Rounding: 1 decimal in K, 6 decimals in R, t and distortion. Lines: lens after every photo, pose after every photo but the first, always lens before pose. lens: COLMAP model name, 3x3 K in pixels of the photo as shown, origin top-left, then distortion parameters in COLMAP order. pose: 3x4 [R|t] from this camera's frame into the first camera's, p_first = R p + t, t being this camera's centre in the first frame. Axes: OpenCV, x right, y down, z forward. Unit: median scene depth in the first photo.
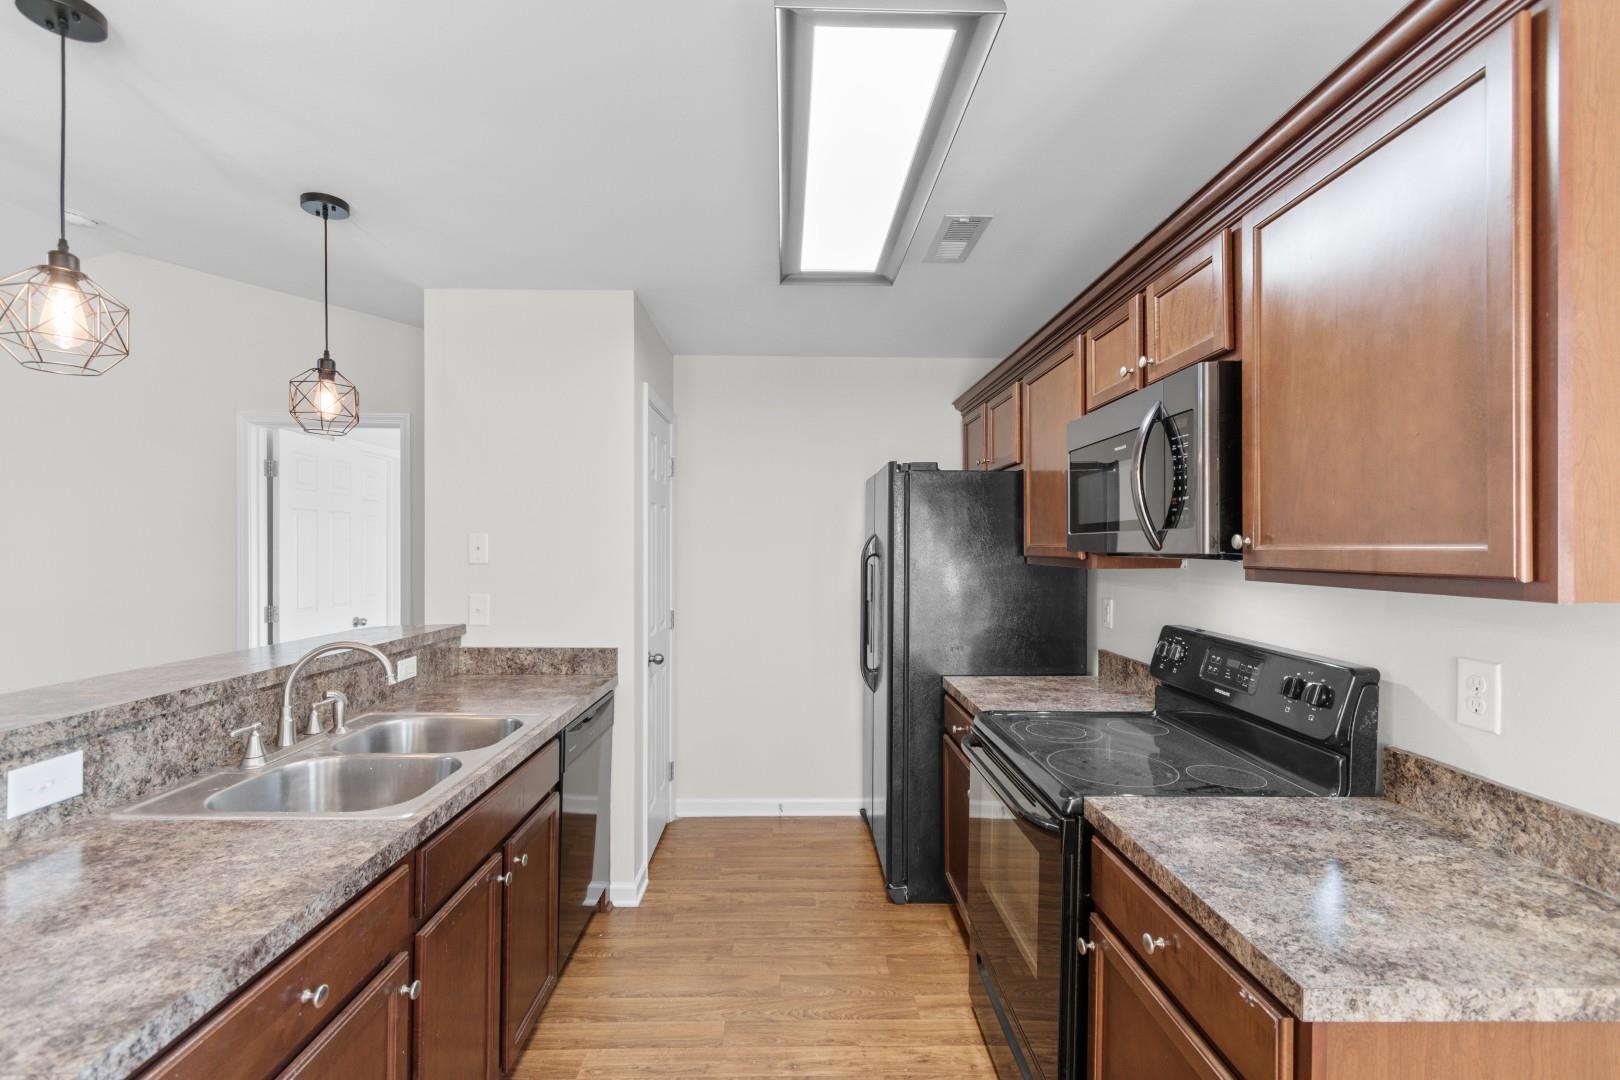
lens RADIAL K [[711.7, 0, 803.7], [0, 711.7, 547.7], [0, 0, 1]] dist [-0.001120, 0.000041]
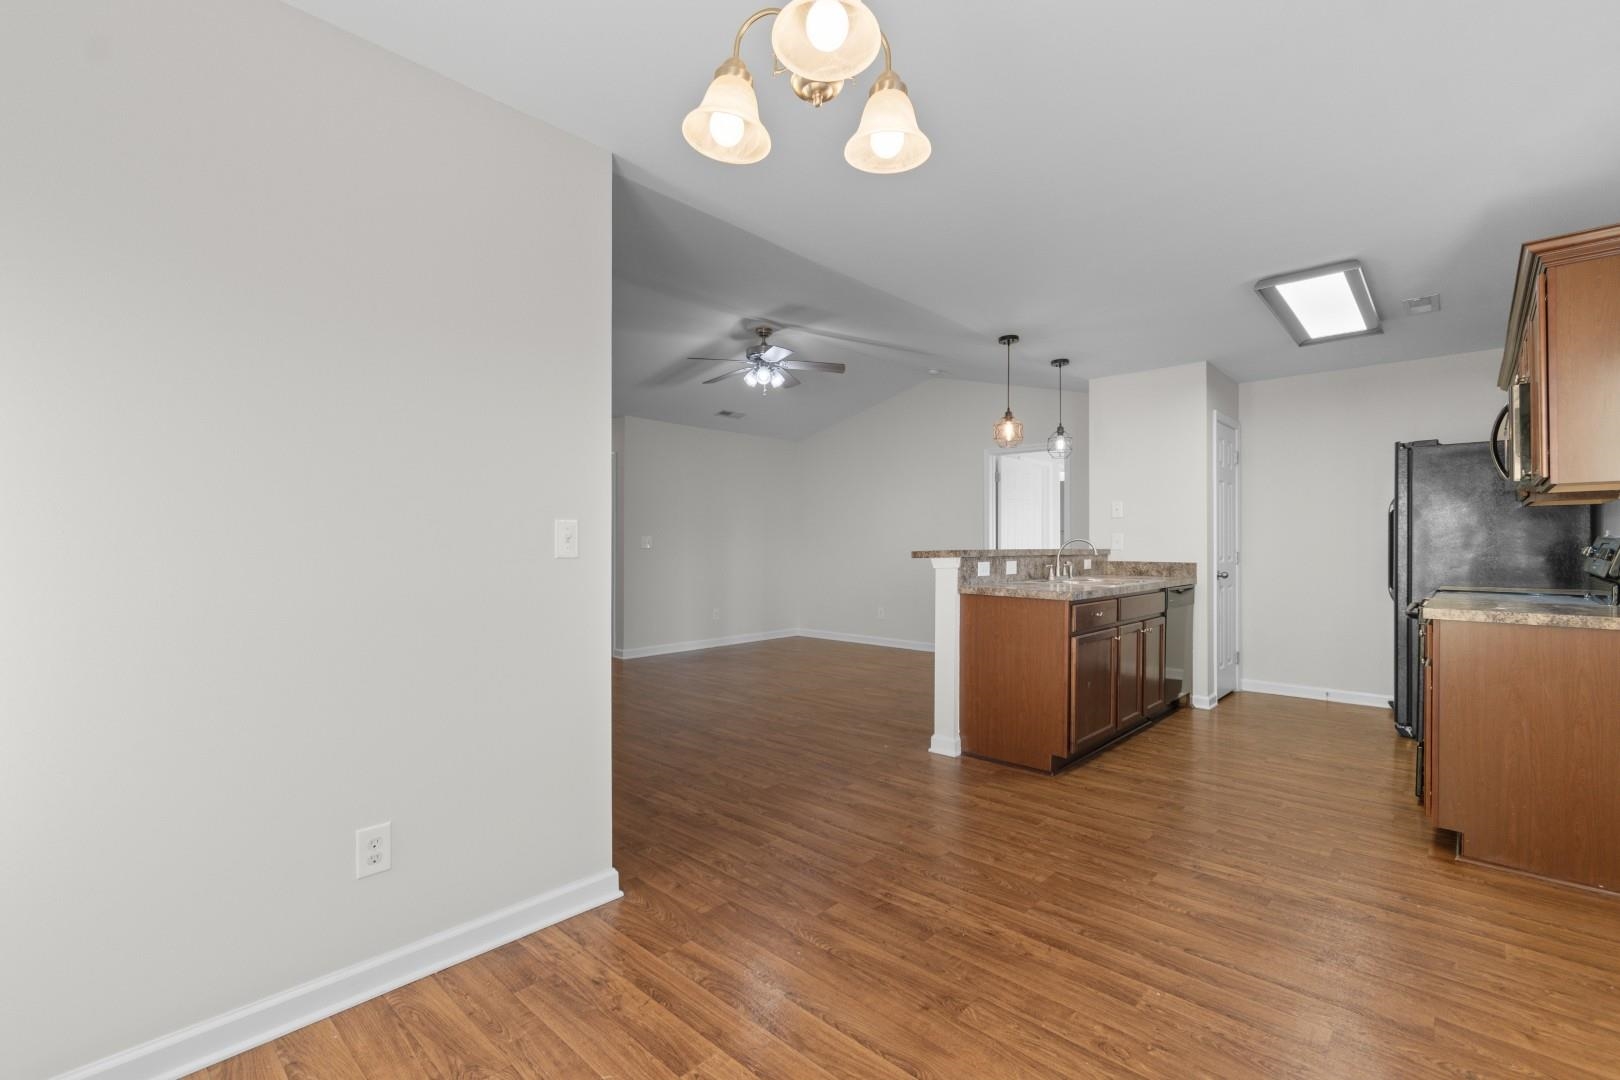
lens RADIAL K [[711.7, 0, 809.4], [0, 711.7, 539.4], [0, 0, 1]] dist [-0.001120, 0.000041]
pose [[0.718972, -0.007064, -0.695003, 0.280509], [-0.002028, 0.999923, -0.012261, 0.106731], [0.695036, 0.010225, 0.718903, -0.954823]]
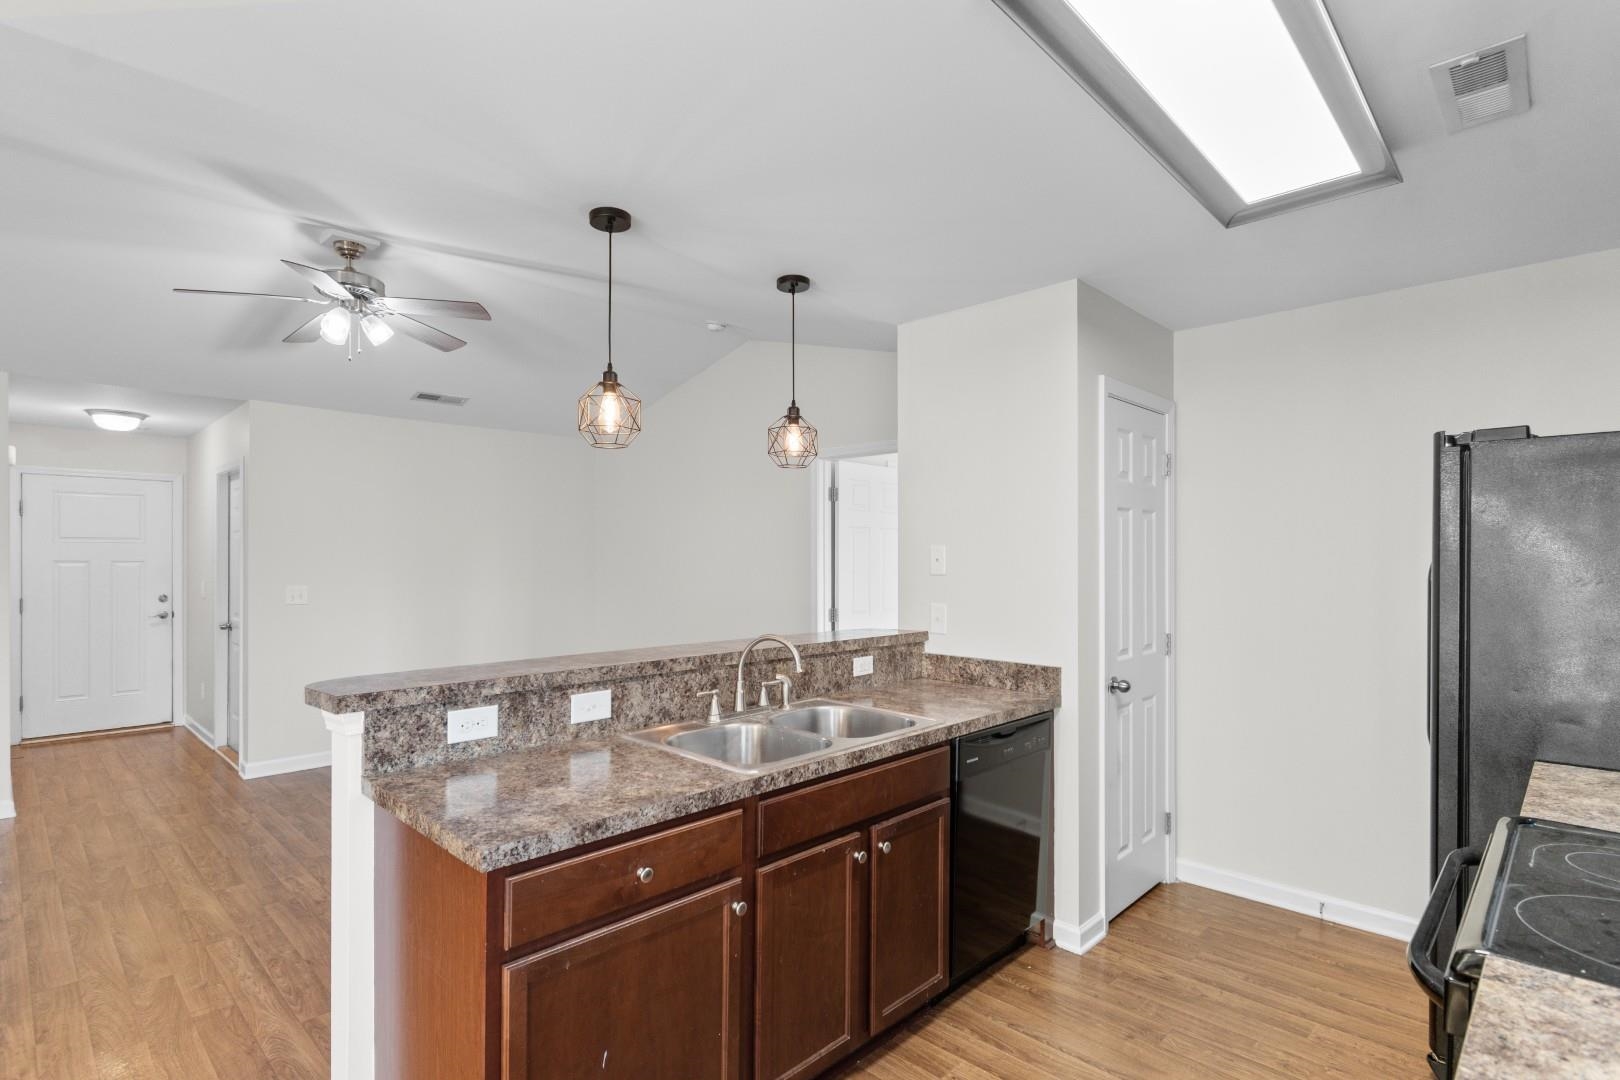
lens RADIAL K [[794.5, 0, 820.5], [0, 794.5, 550.4], [0, 0, 1]] dist [0.006507, 0.000114]
pose [[0.707751, -0.008041, -0.706416, 0.252366], [-0.000255, 0.999932, -0.011638, -0.000127], [0.706462, 0.008416, 0.707701, 0.041298]]
